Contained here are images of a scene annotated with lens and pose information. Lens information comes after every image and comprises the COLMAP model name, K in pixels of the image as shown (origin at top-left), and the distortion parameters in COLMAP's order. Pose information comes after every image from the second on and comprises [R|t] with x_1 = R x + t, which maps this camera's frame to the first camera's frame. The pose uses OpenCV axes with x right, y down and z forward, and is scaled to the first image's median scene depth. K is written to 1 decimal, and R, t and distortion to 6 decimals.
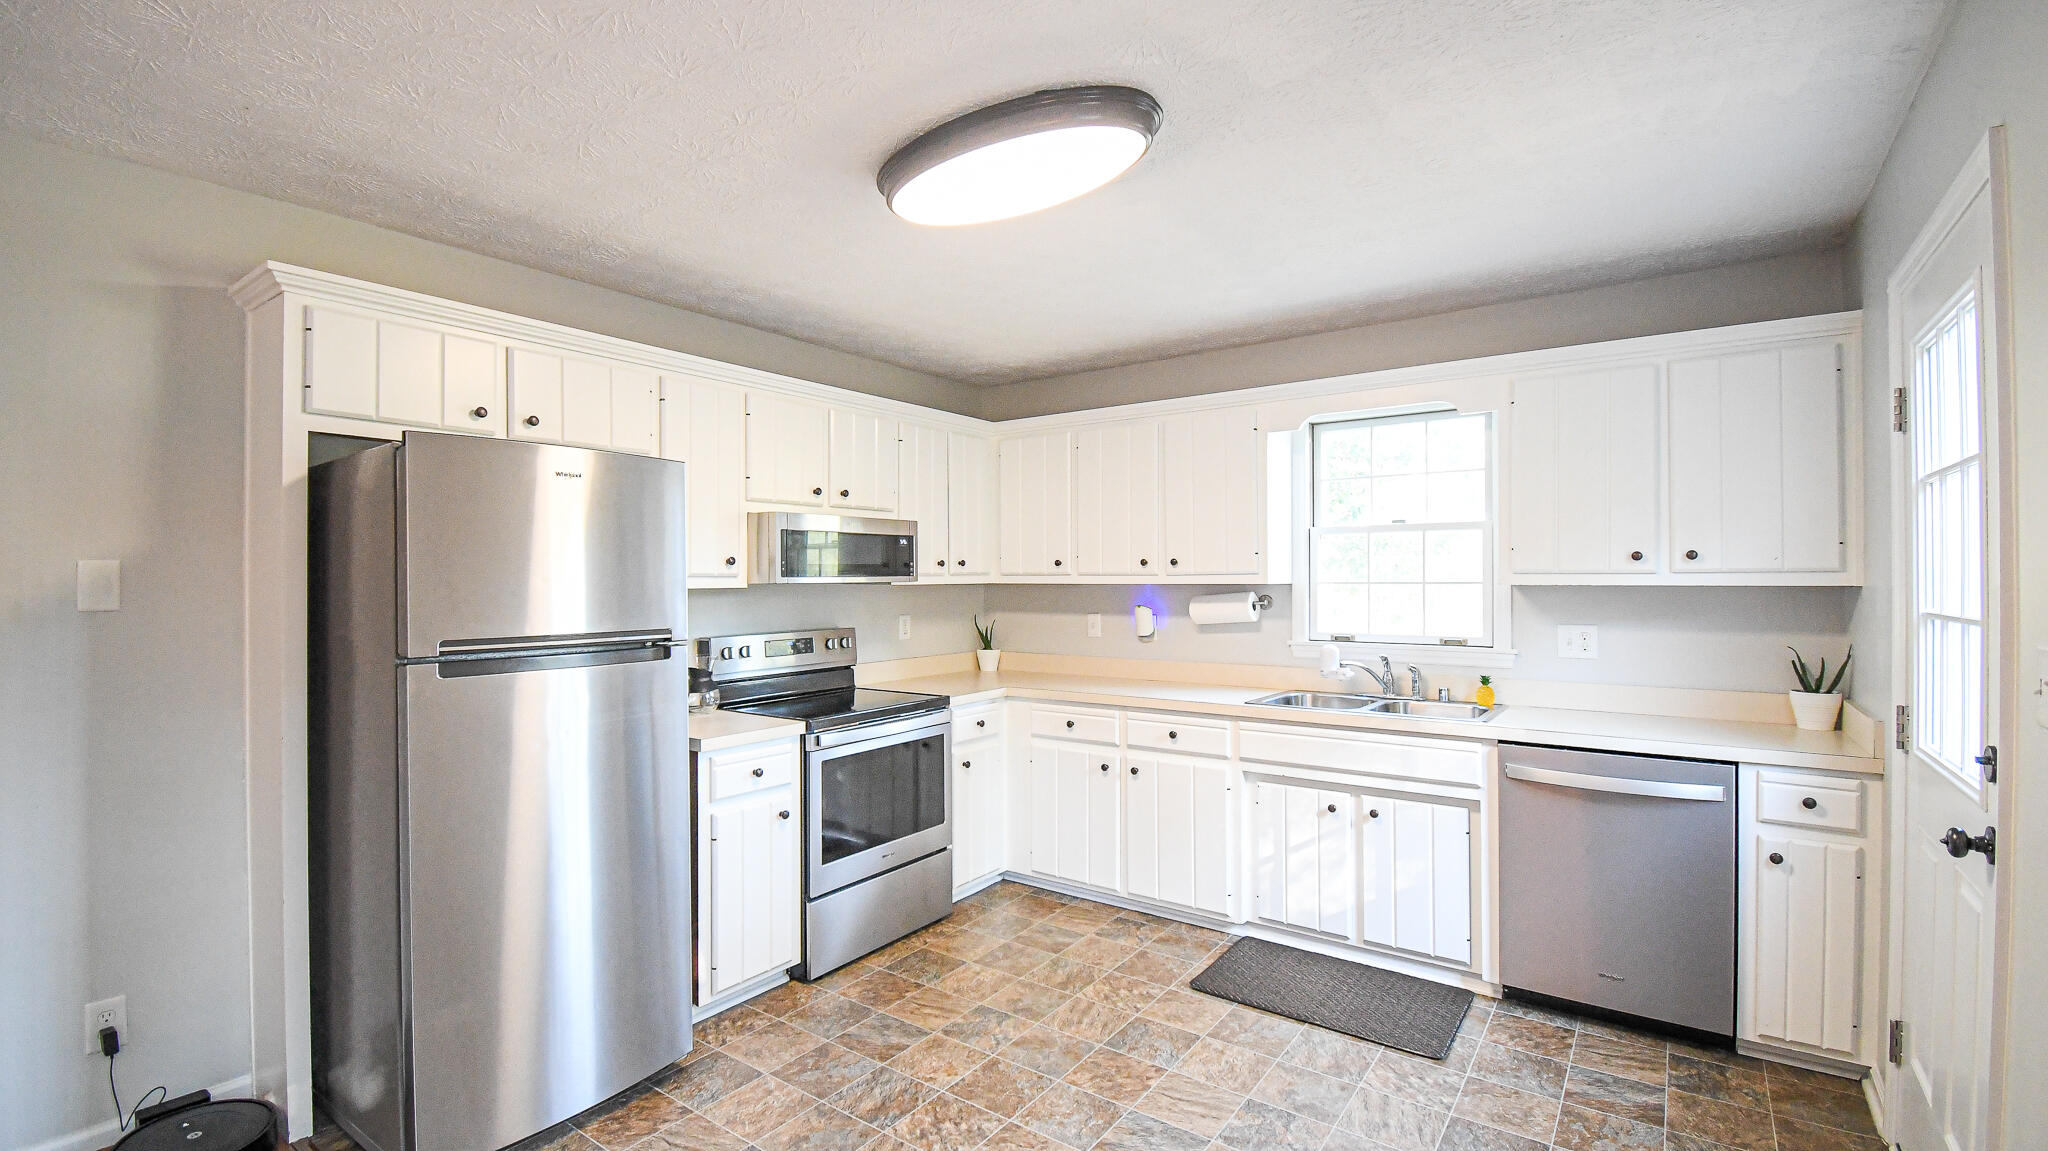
lens RADIAL K [[915.5, 0, 1025.2], [0, 915.5, 577.4], [0, 0, 1]] dist [0.004633, -0.005527]
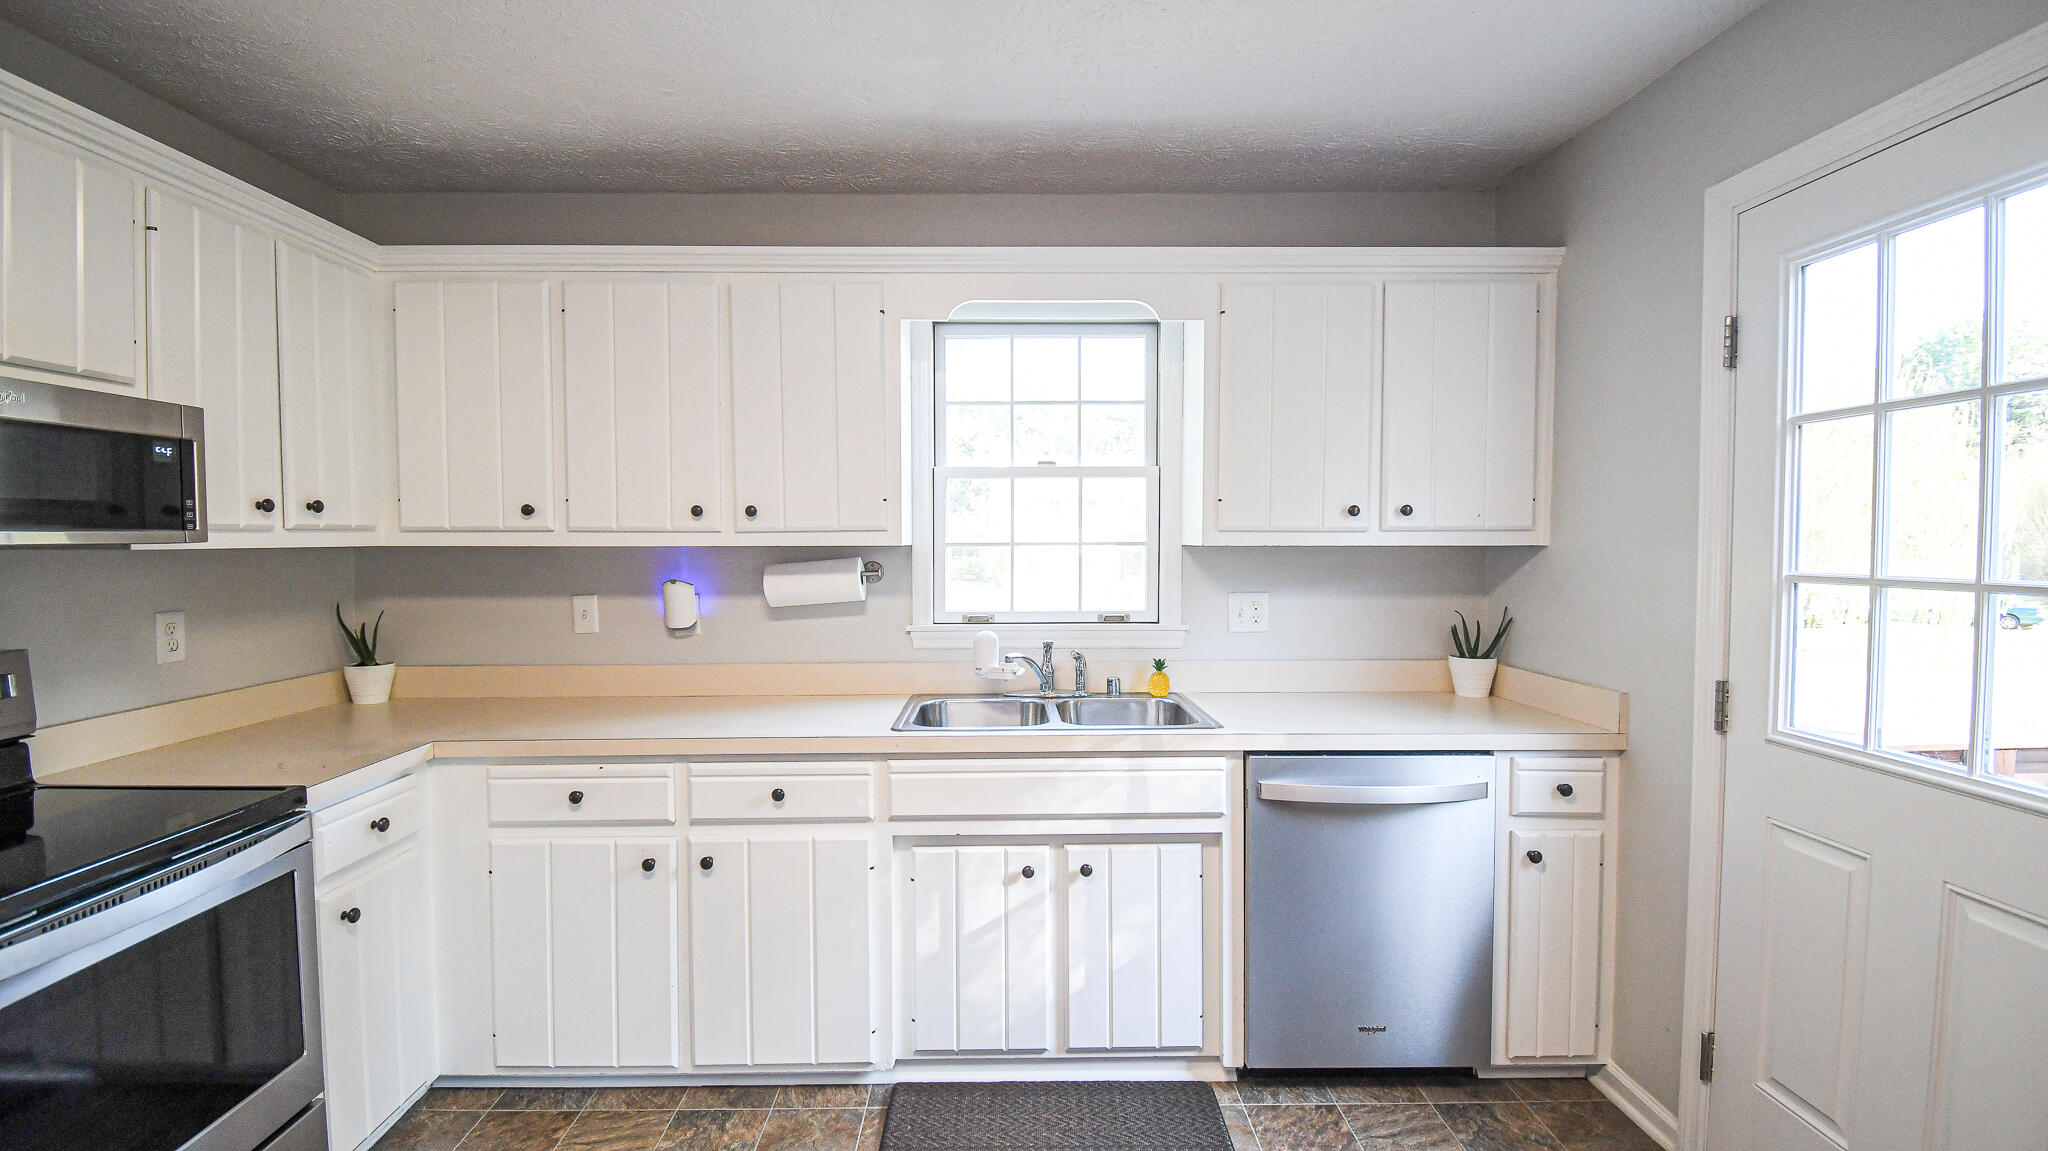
lens RADIAL K [[915.5, 0, 1016.3], [0, 915.5, 570.2], [0, 0, 1]] dist [0.004633, -0.005527]
pose [[0.806025, -0.019109, 0.591573, -0.067295], [-0.001160, 0.999426, 0.033865, 0.002562], [-0.591881, -0.027982, 0.805540, 0.419770]]
